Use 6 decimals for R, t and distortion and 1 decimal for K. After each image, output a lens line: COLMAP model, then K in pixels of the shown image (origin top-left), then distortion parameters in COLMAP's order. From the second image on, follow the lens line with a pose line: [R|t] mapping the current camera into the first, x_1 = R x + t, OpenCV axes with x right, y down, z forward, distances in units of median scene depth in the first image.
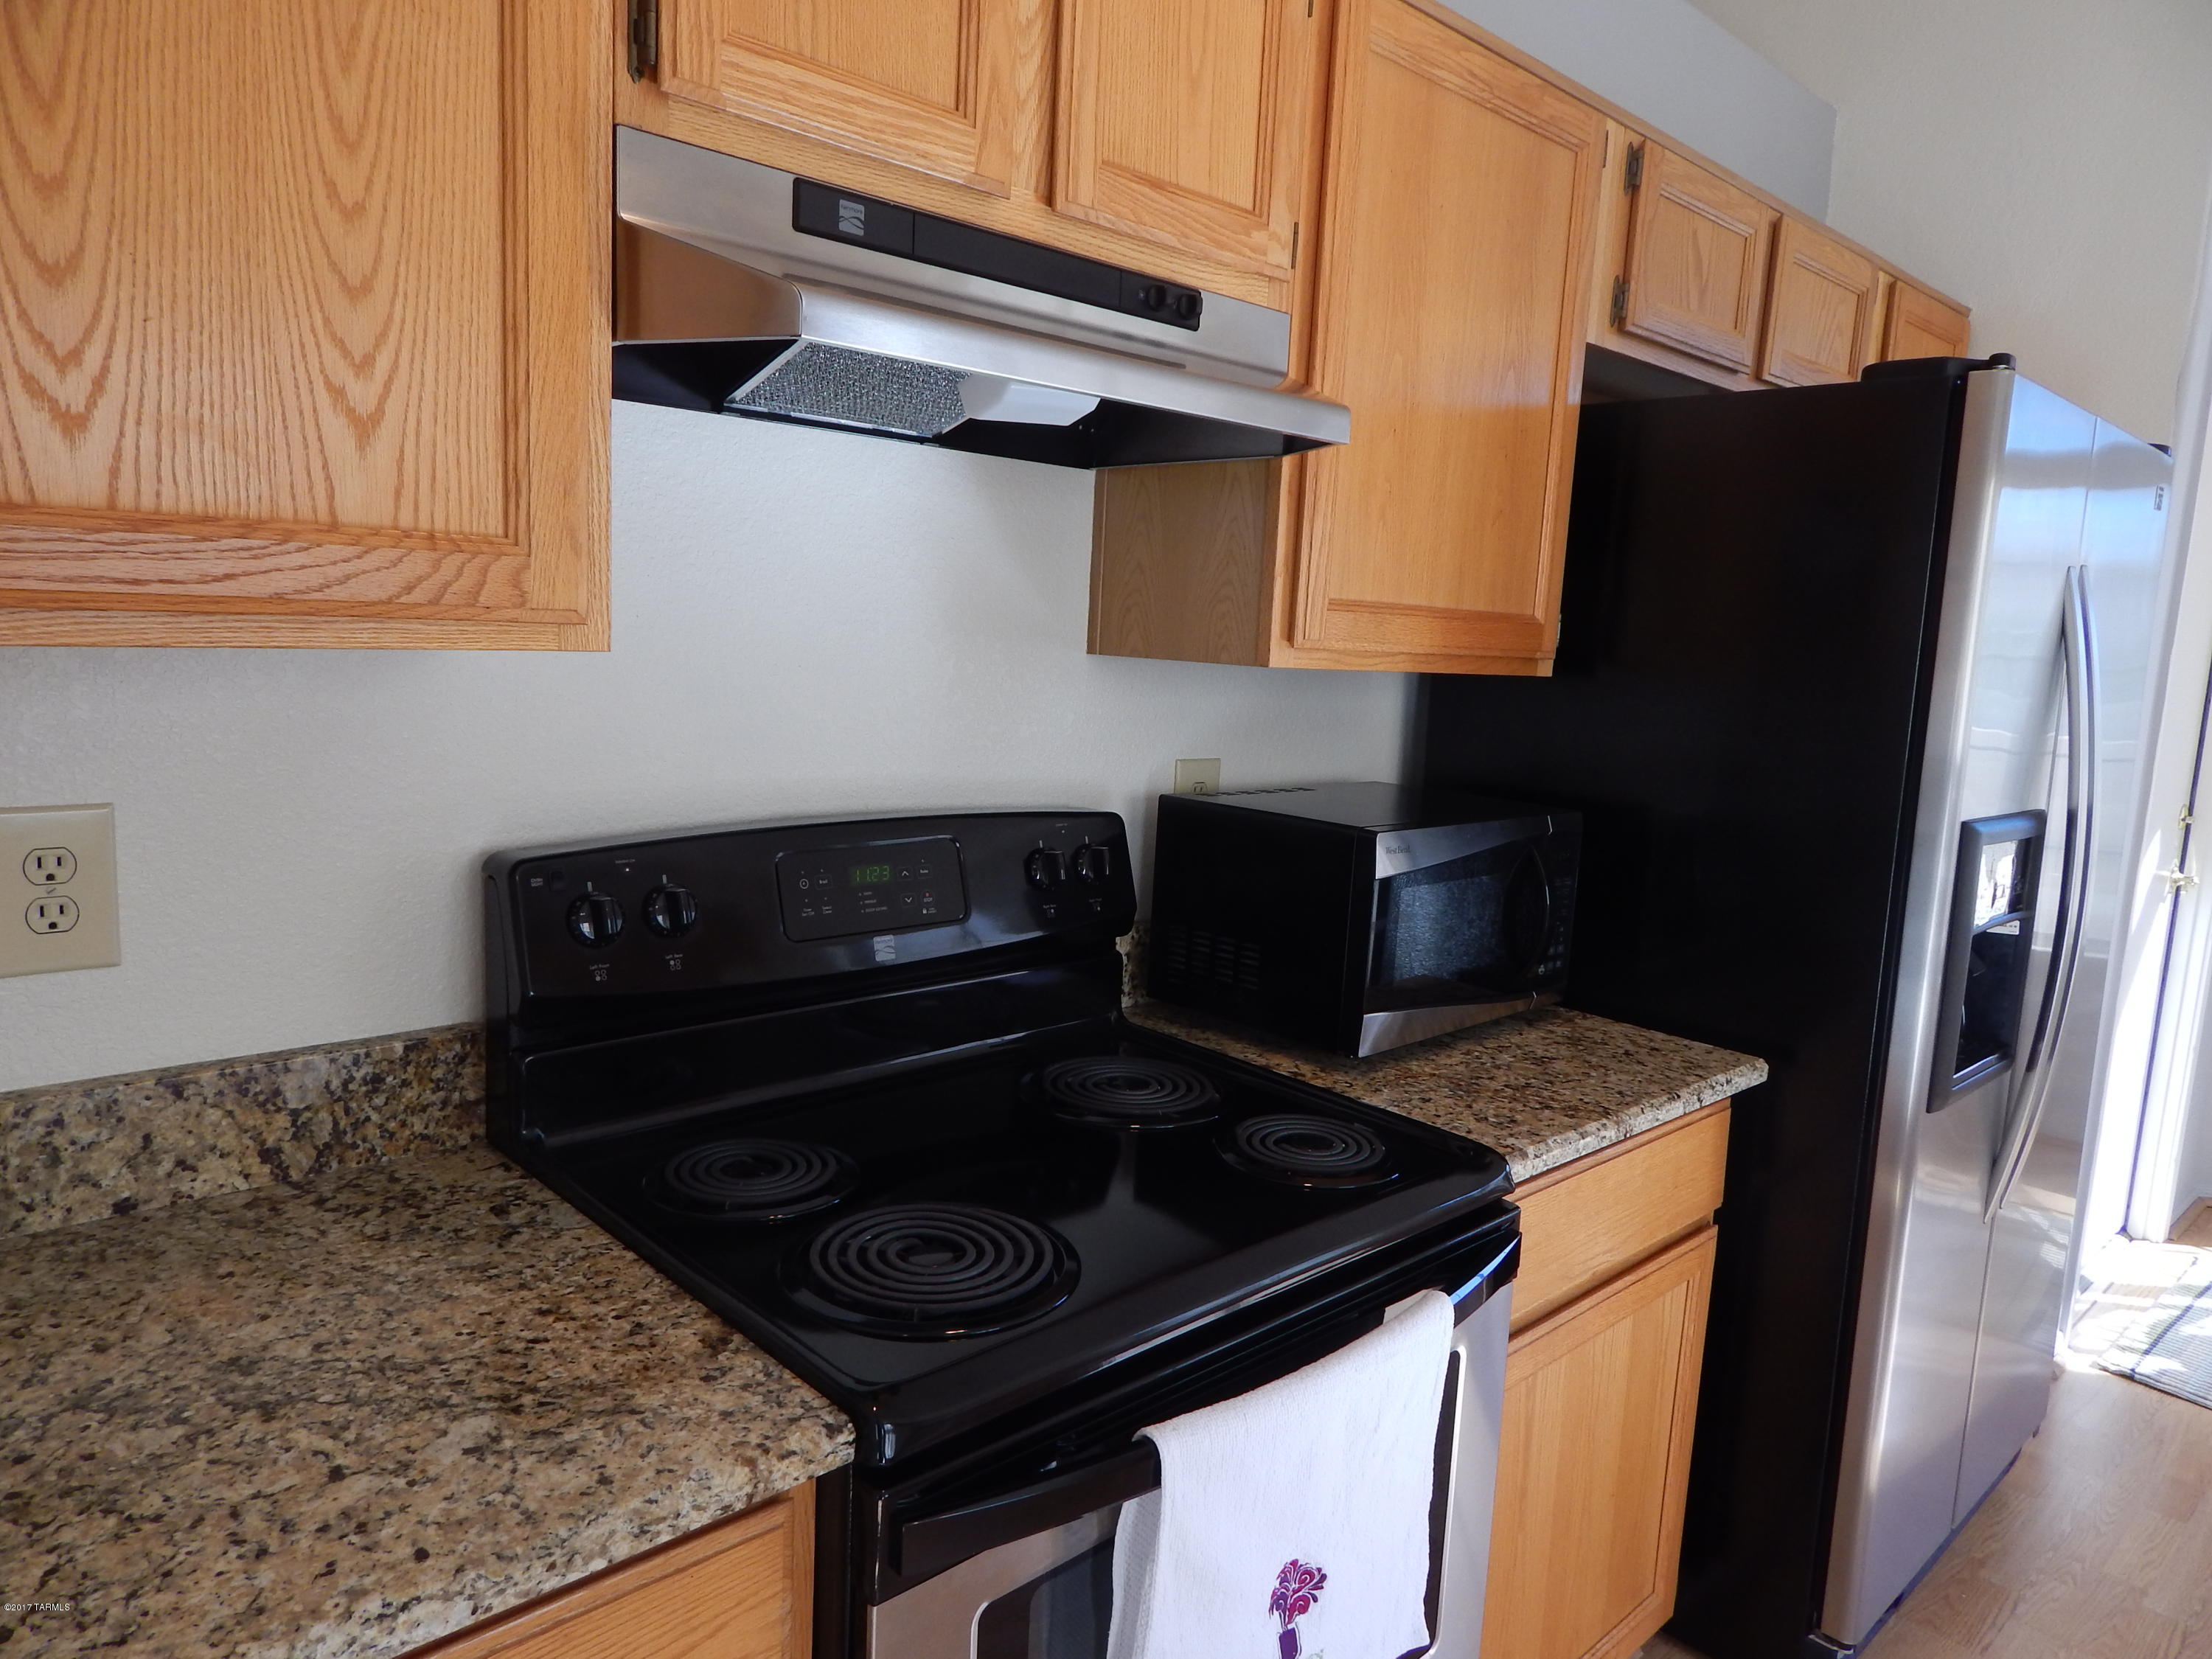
lens RADIAL K [[1474.5, 0, 1150.9], [0, 1474.5, 824.5], [0, 0, 1]] dist [0.015138, 0.002117]
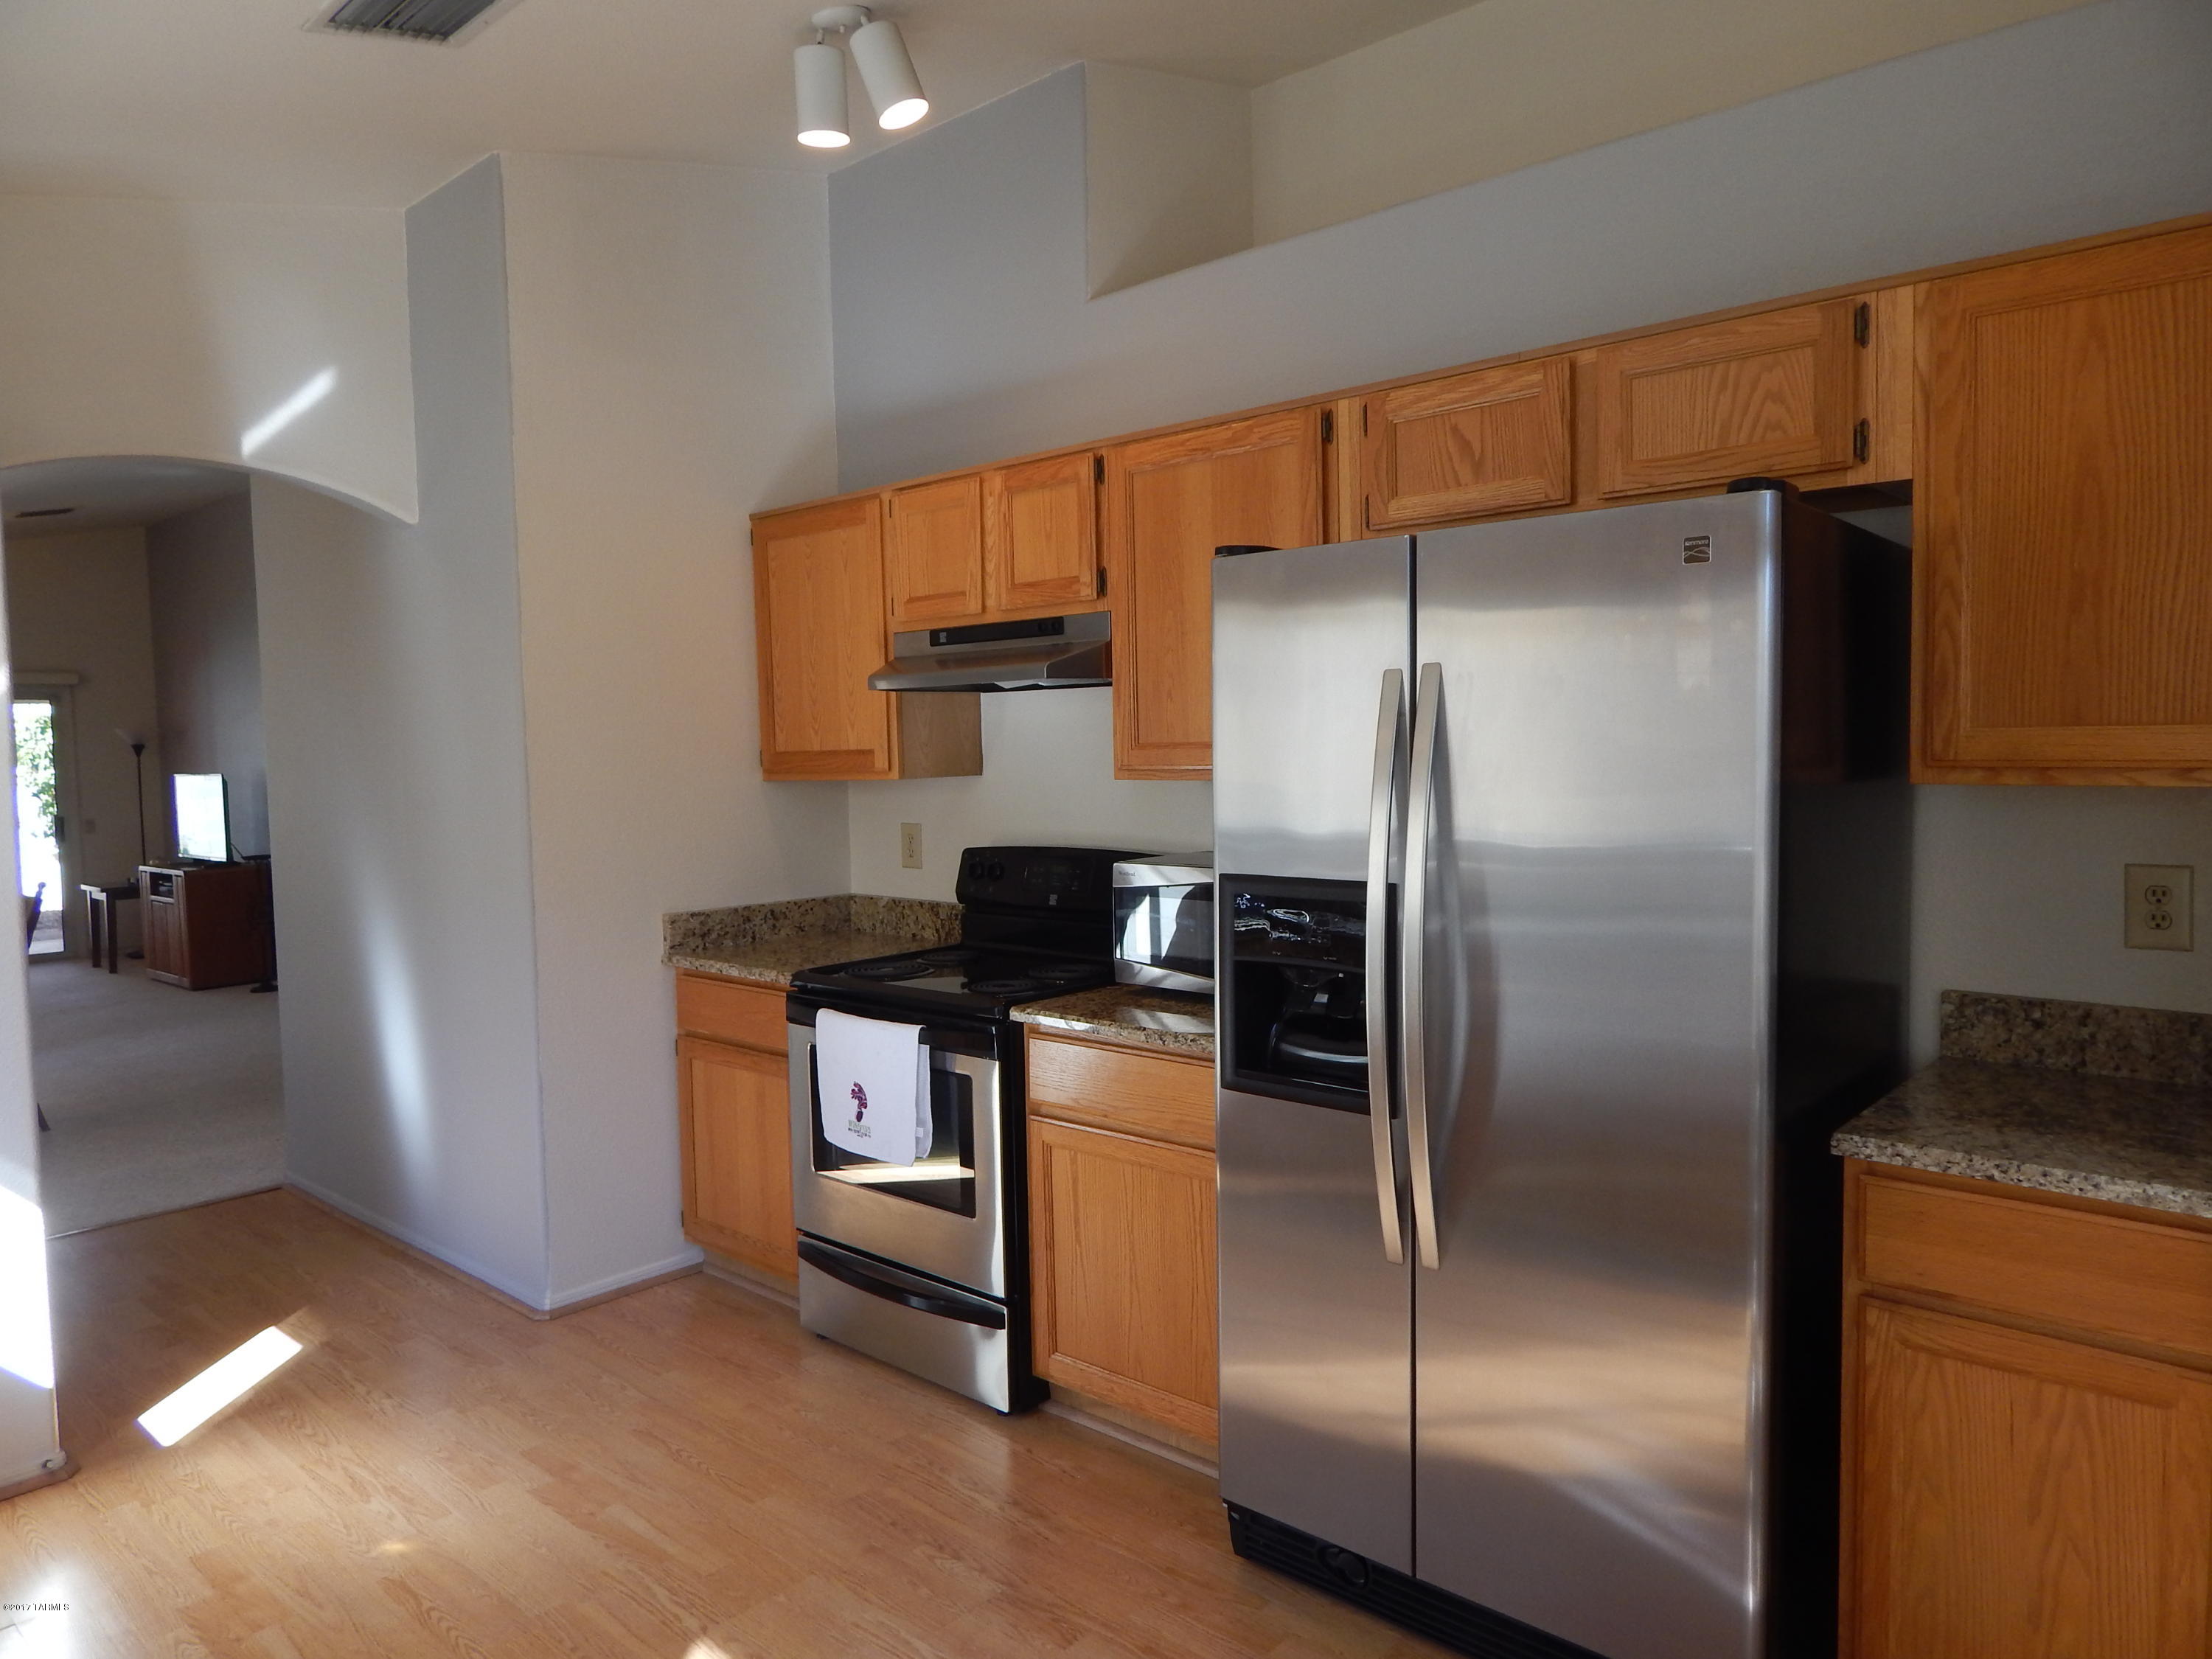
lens RADIAL K [[1467.4, 0, 1114.7], [0, 1467.4, 822.9], [0, 0, 1]] dist [0.022253, -0.004747]
pose [[0.059776, -0.001741, -0.998210, 2.568108], [-0.112189, 0.993651, -0.008451, -0.036846], [0.991887, 0.112494, 0.059202, 1.091041]]
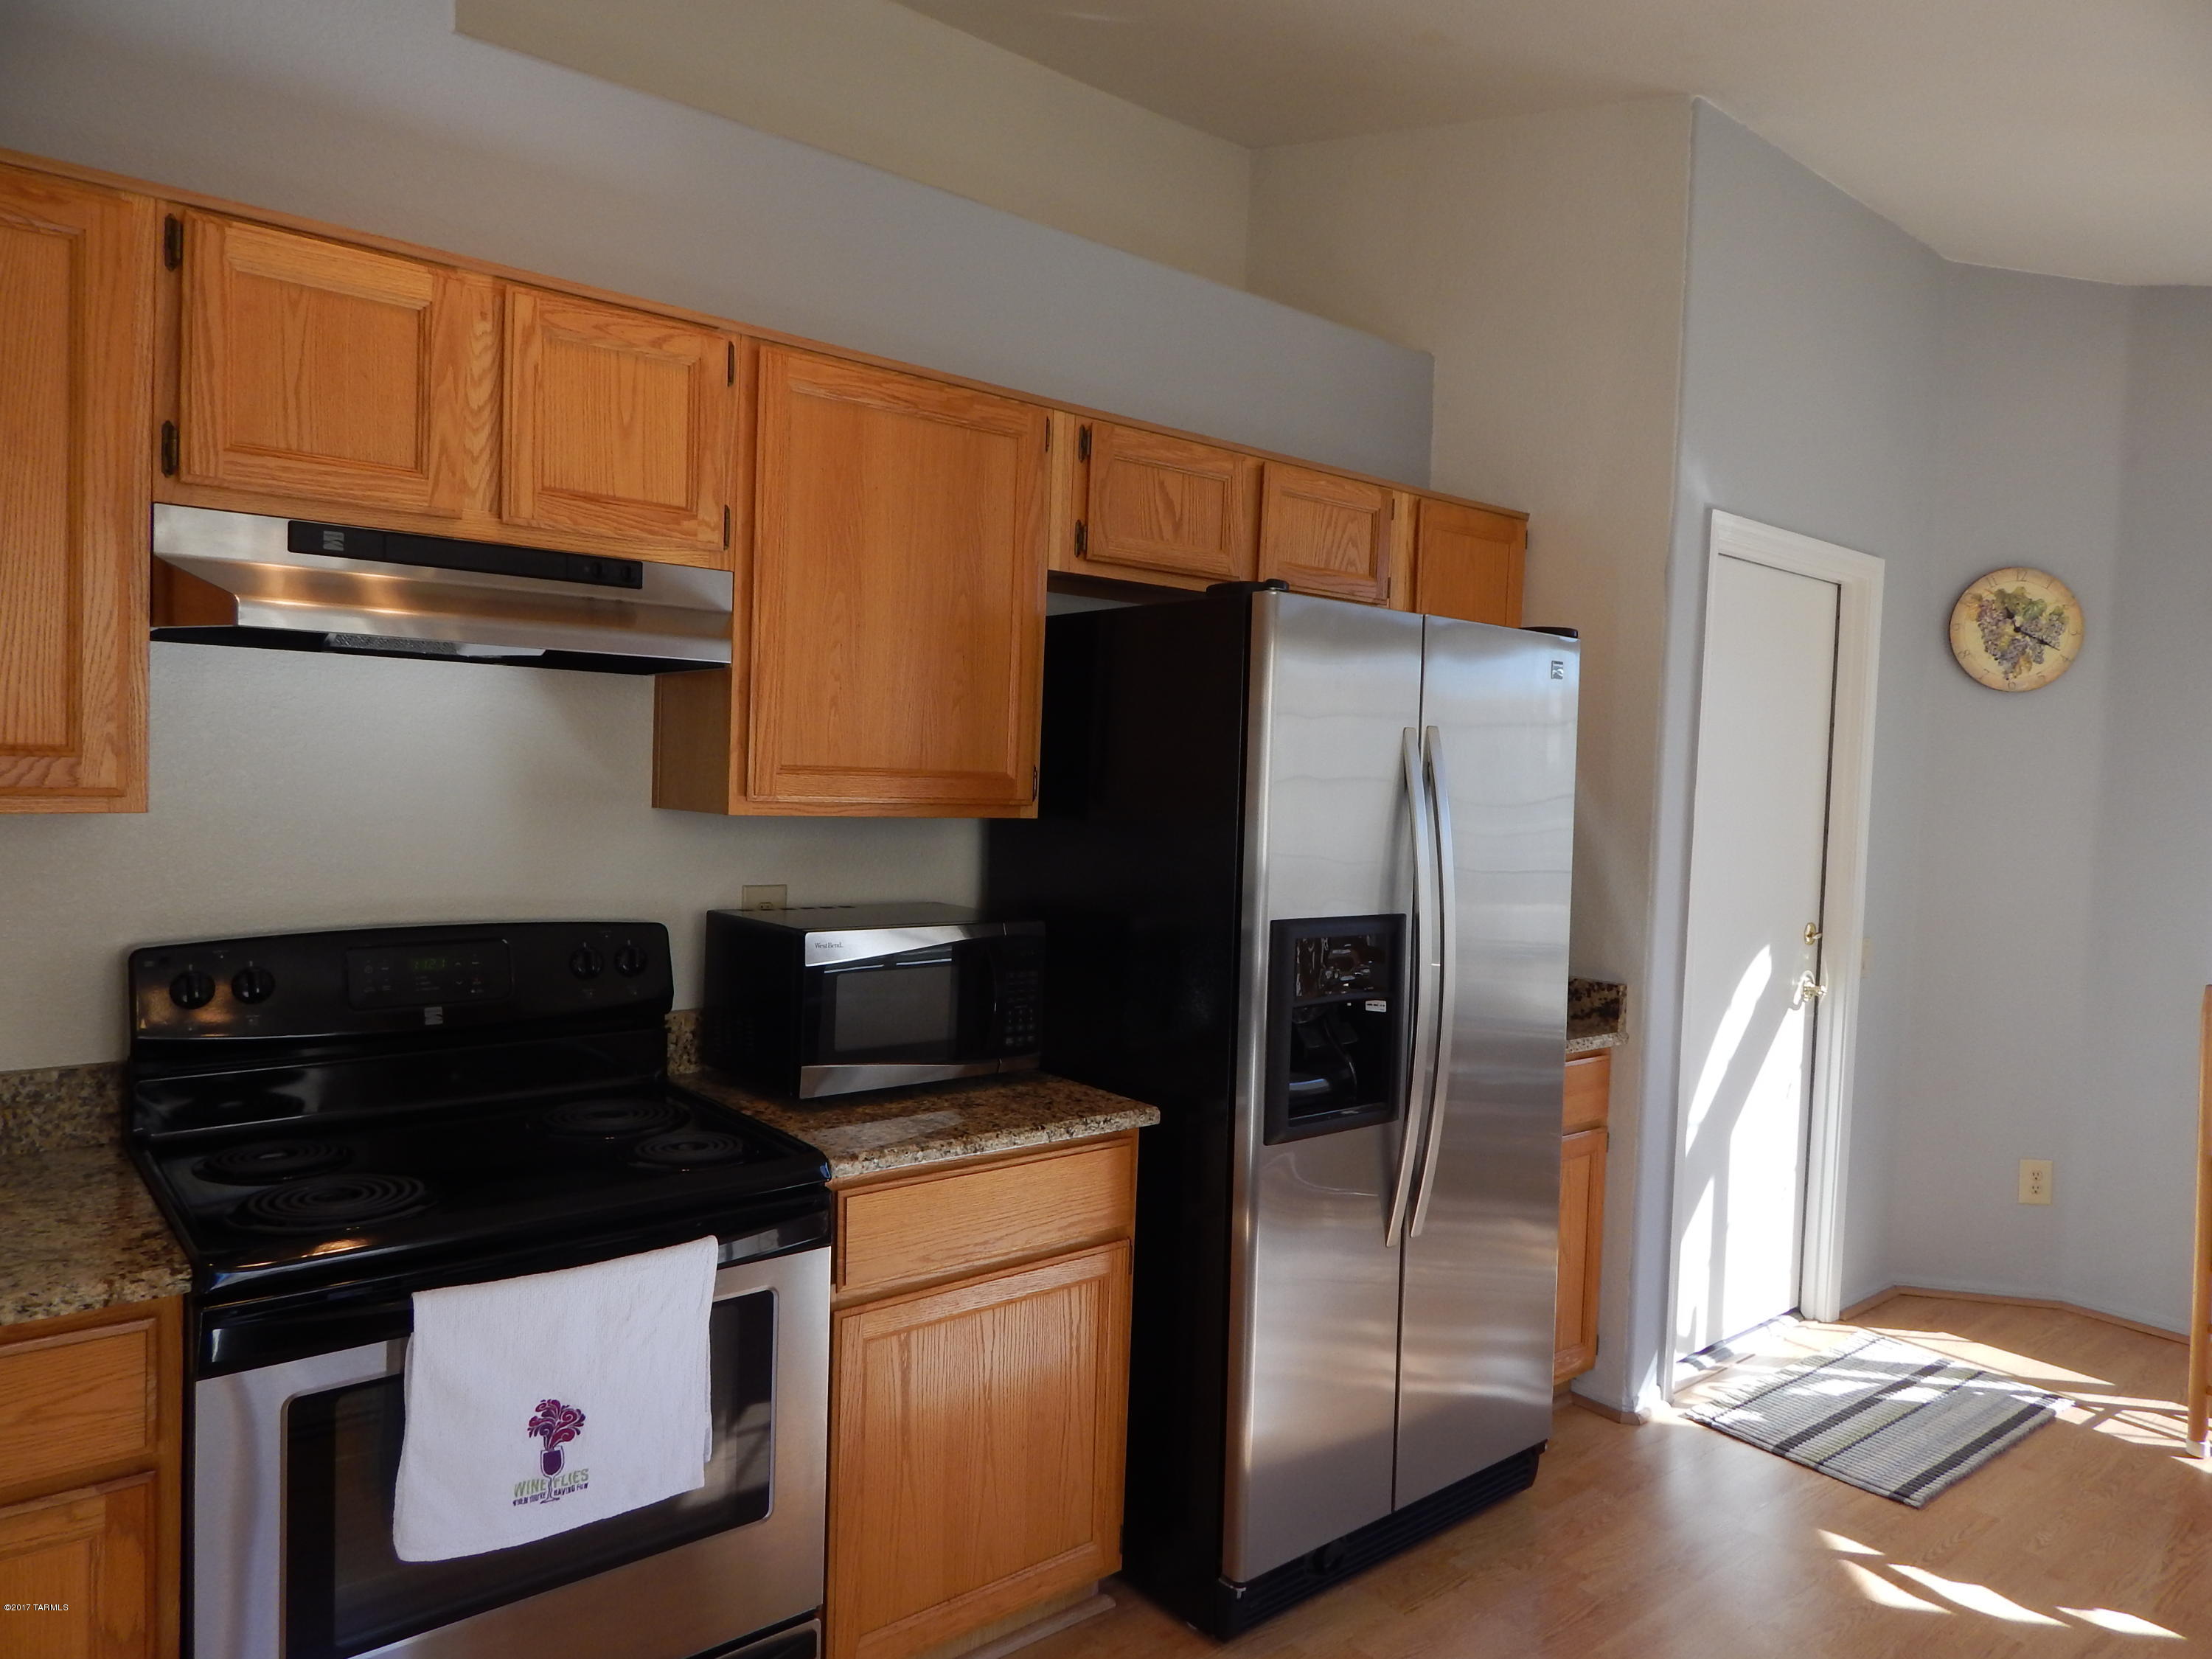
lens RADIAL K [[1467.4, 0, 1114.7], [0, 1467.4, 822.9], [0, 0, 1]] dist [0.022253, -0.004747]
pose [[0.996977, -0.018191, -0.075537, 0.677465], [0.010298, 0.994565, -0.103605, 0.061252], [0.077011, 0.102514, 0.991746, -0.438985]]
